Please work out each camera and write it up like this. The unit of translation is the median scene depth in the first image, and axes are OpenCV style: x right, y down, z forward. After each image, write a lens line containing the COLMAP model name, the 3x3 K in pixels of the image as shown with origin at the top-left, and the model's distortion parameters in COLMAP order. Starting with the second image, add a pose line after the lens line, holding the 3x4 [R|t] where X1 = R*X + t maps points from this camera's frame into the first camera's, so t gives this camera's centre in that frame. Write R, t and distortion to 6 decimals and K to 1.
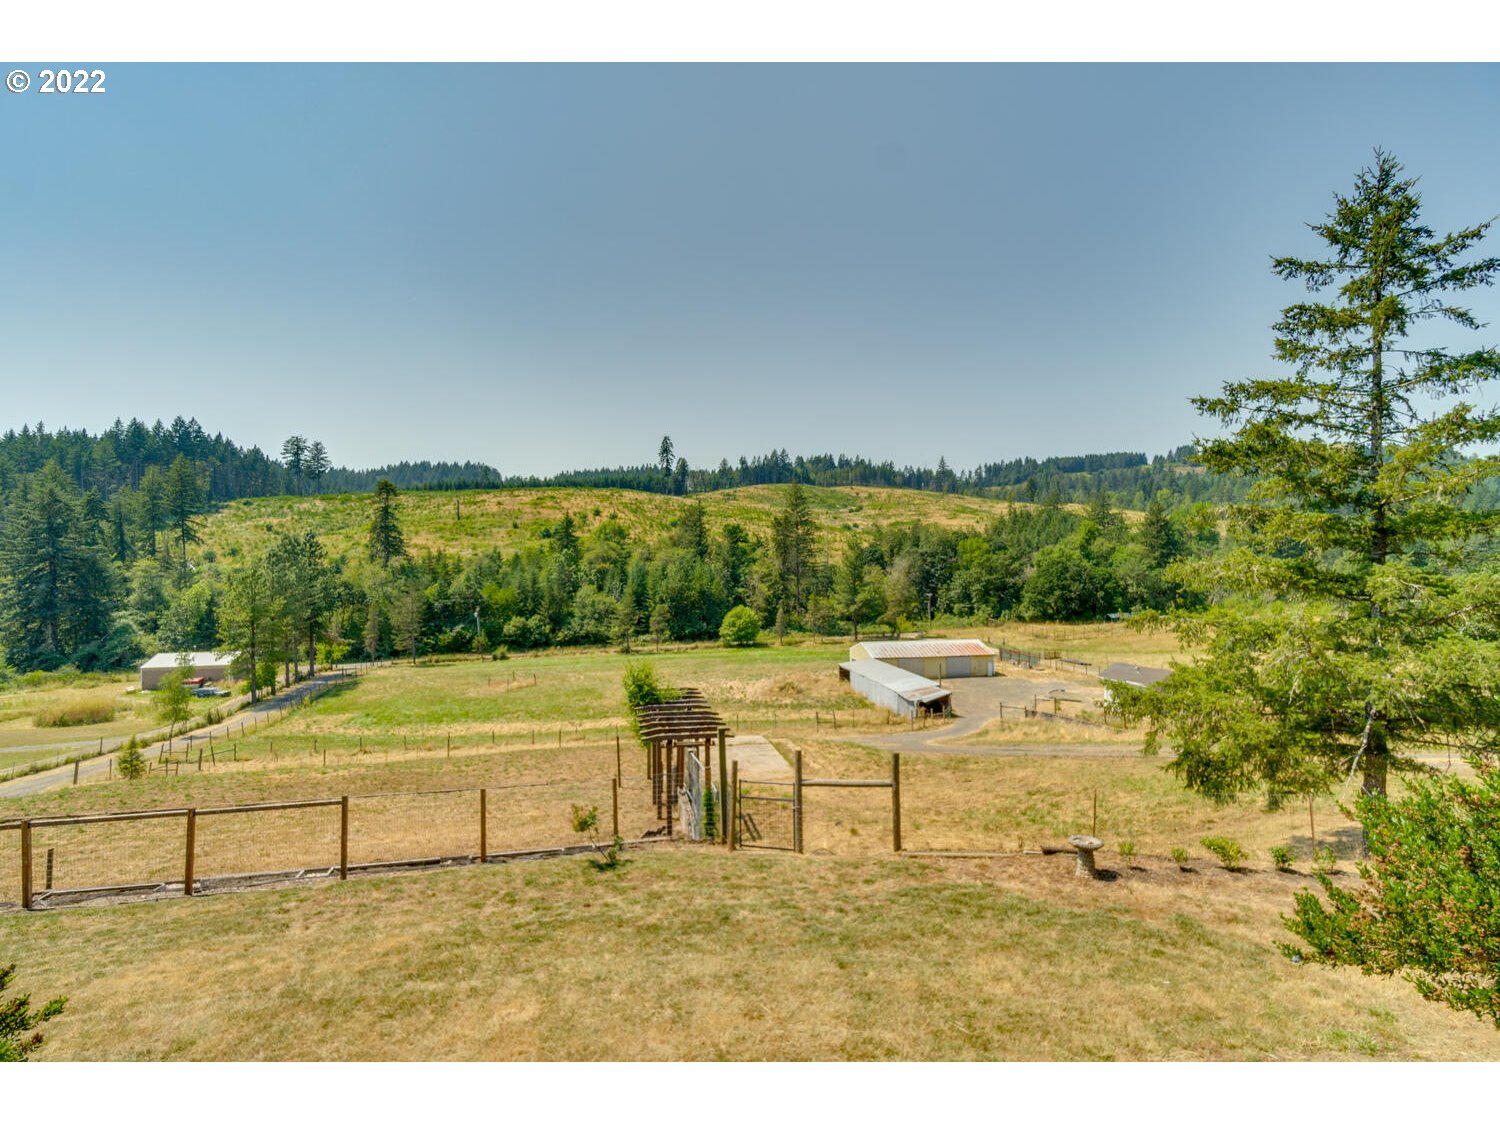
lens RADIAL K [[684.2, 0, 750.8], [0, 684.2, 561.4], [0, 0, 1]] dist [0.012889, -0.000880]
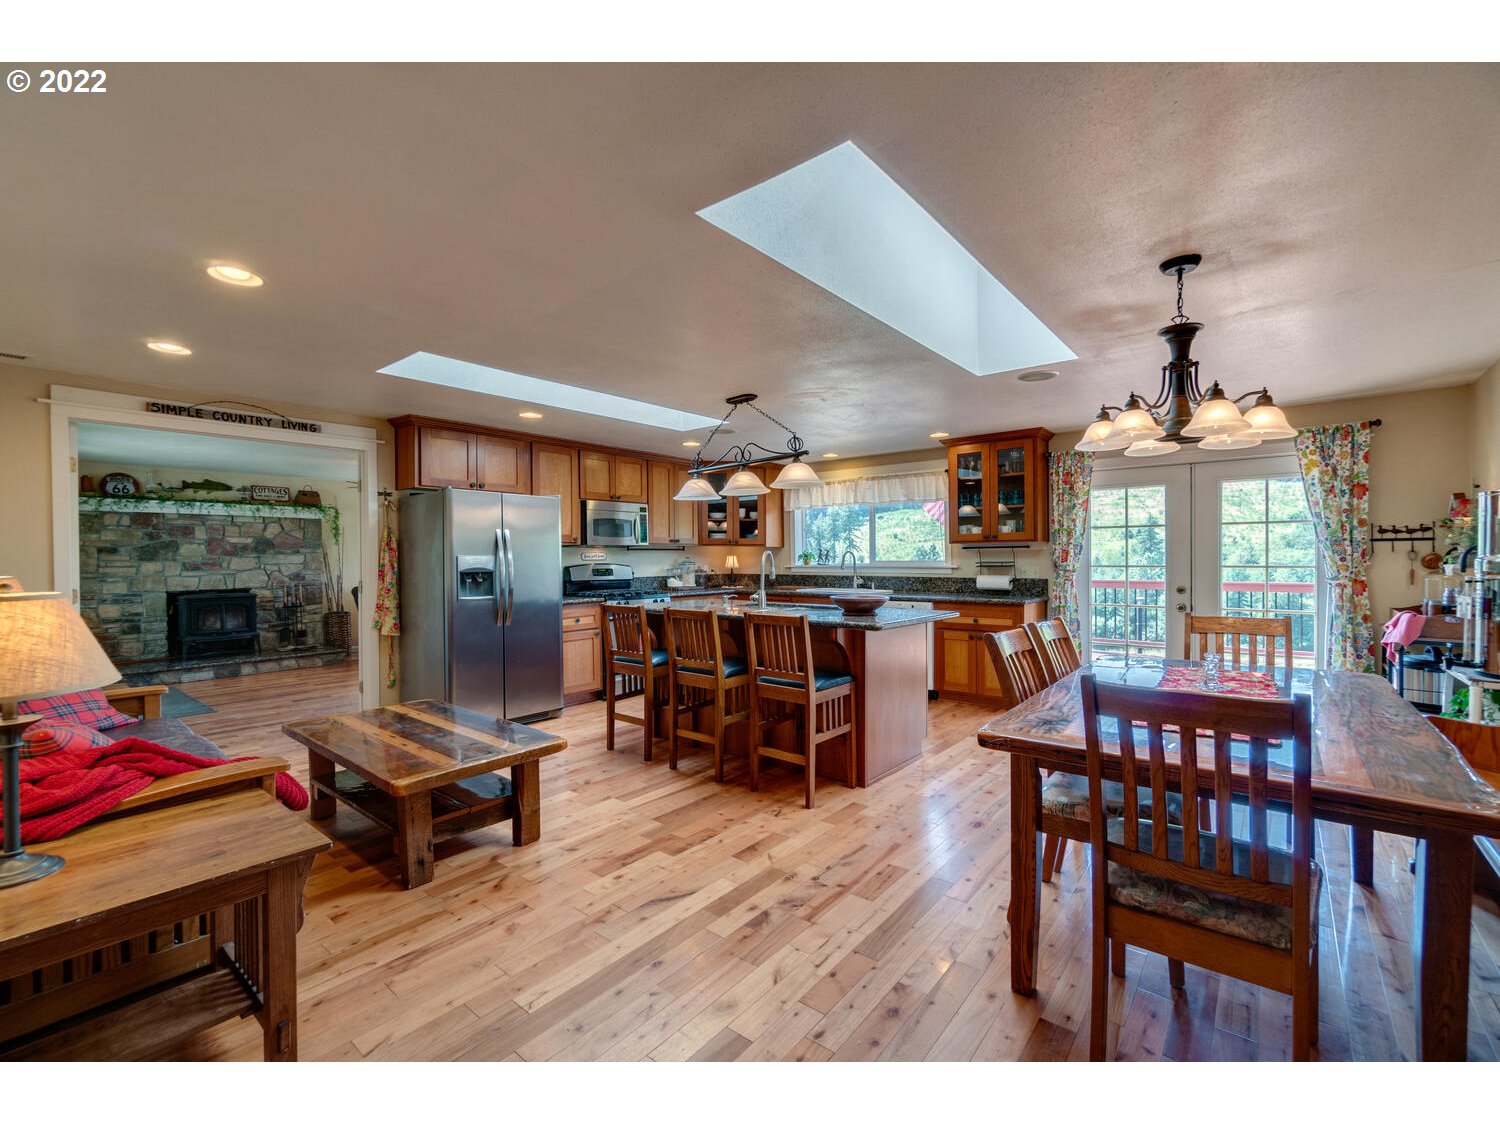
lens RADIAL K [[646.8, 0, 755.1], [0, 646.8, 563.7], [0, 0, 1]] dist [-0.001913, 0.000977]
pose [[0.684748, 0.000351, -0.728780, 0.029422], [0.004741, 0.999977, 0.004936, -0.009101], [0.728765, -0.006835, 0.684730, -0.082937]]
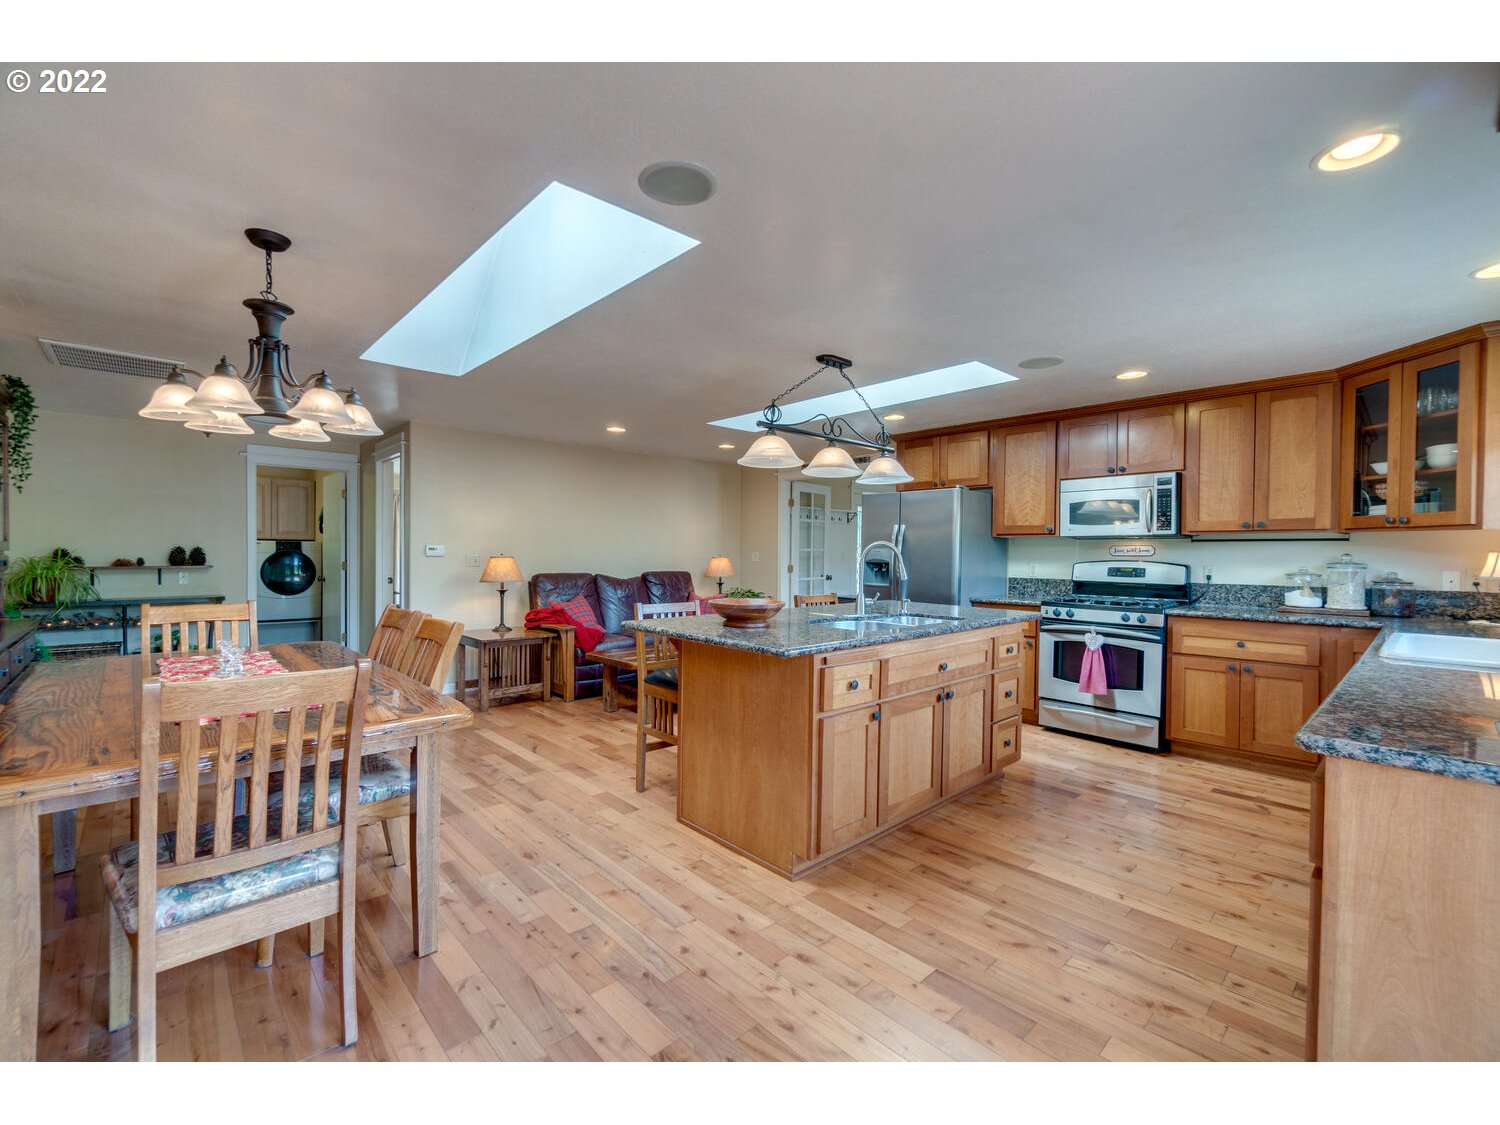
lens RADIAL K [[646.8, 0, 751.0], [0, 646.8, 560.0], [0, 0, 1]] dist [-0.001913, 0.000977]
pose [[-0.813888, -0.002208, -0.581018, -0.319195], [-0.013174, 0.999806, 0.014655, -0.015640], [0.580873, 0.019582, -0.813759, 2.657575]]
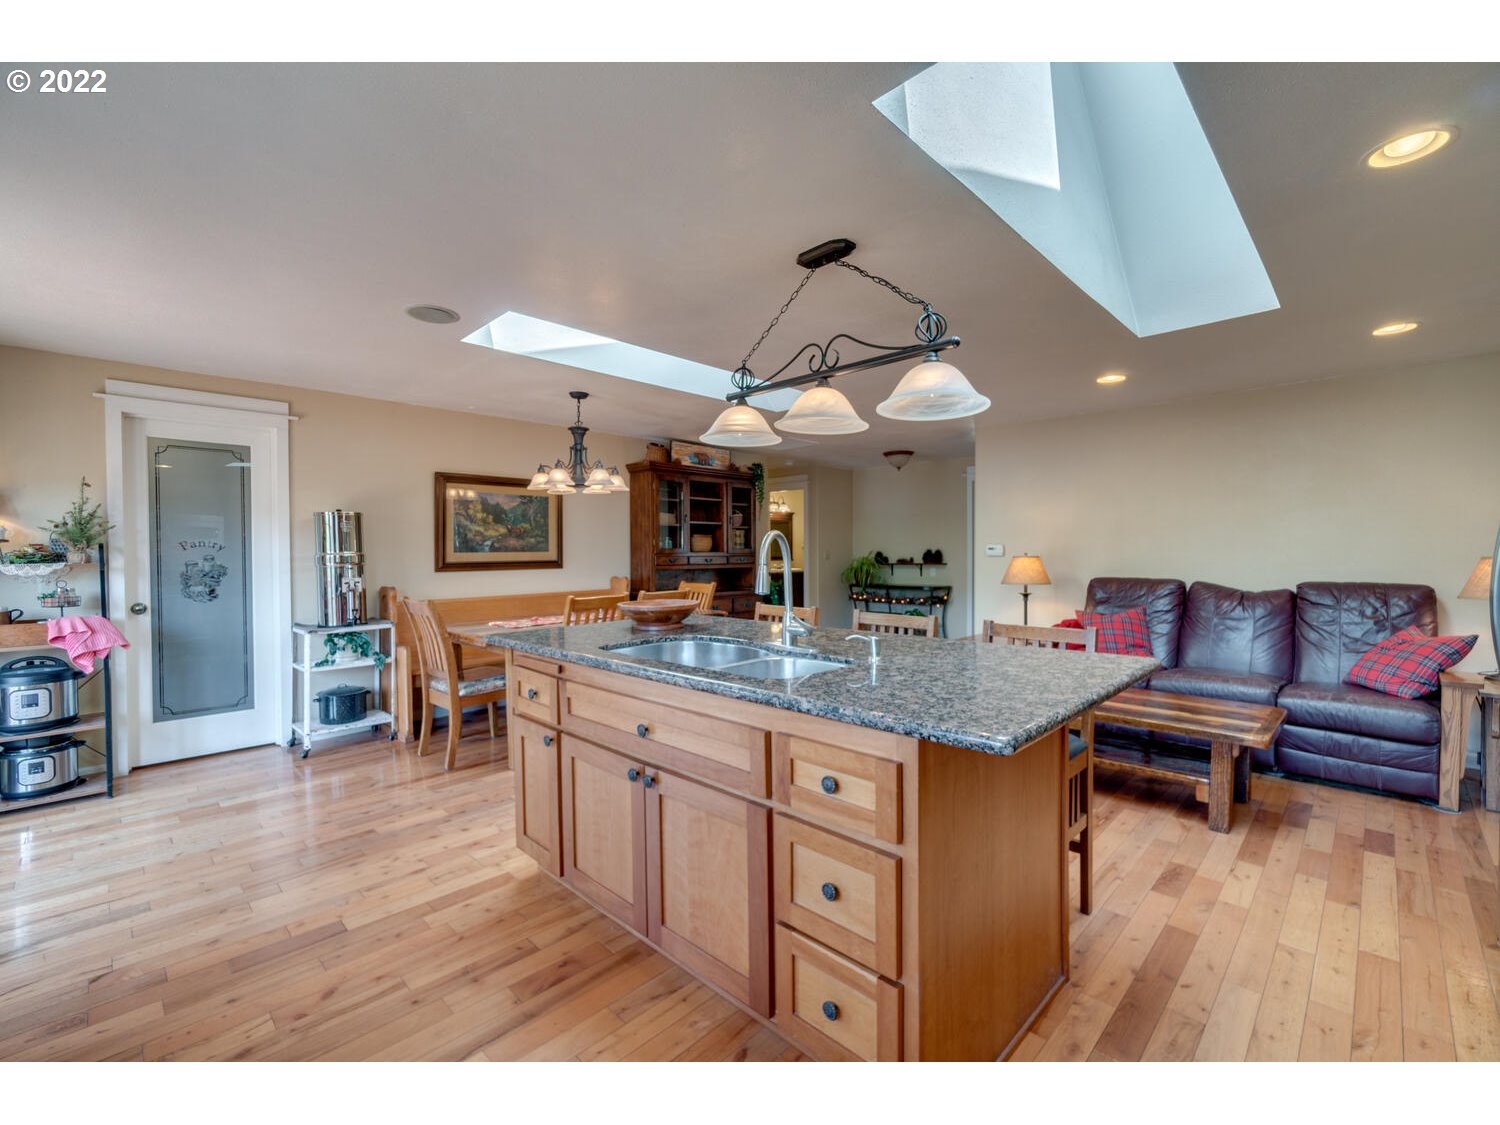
lens RADIAL K [[646.8, 0, 750.1], [0, 646.8, 558.4], [0, 0, 1]] dist [-0.001913, 0.000977]
pose [[-0.611871, -0.003863, 0.790948, -2.387517], [0.011020, 0.999849, 0.013408, -0.011040], [-0.790881, 0.016920, -0.611736, 2.150676]]
